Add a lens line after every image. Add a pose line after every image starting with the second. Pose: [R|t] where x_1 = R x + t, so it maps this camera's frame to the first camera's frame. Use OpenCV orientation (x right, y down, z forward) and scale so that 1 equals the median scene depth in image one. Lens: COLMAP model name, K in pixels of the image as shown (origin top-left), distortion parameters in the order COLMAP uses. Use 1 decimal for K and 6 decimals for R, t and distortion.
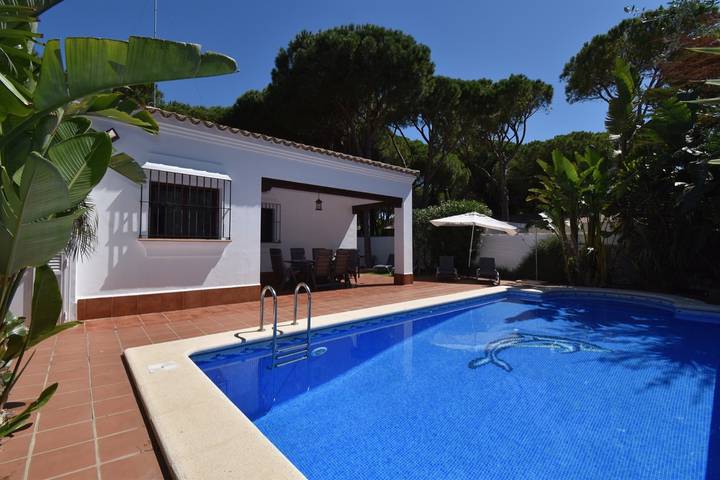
lens RADIAL K [[321.2, 0, 367.1], [0, 321.2, 241.1], [0, 0, 1]] dist [0.000625, -0.003319]
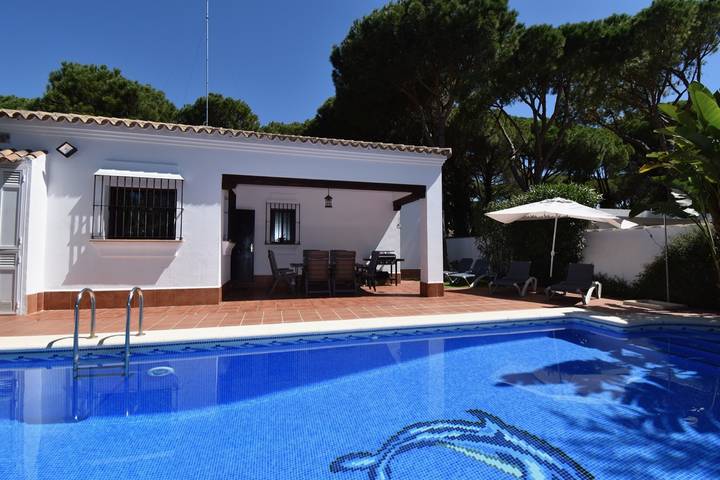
lens RADIAL K [[321.2, 0, 356.1], [0, 321.2, 238.5], [0, 0, 1]] dist [0.000625, -0.003319]
pose [[0.893961, -0.018681, -0.447756, 0.344766], [0.008686, 0.999665, -0.024366, 0.014383], [0.448061, 0.017893, 0.893824, 0.250304]]
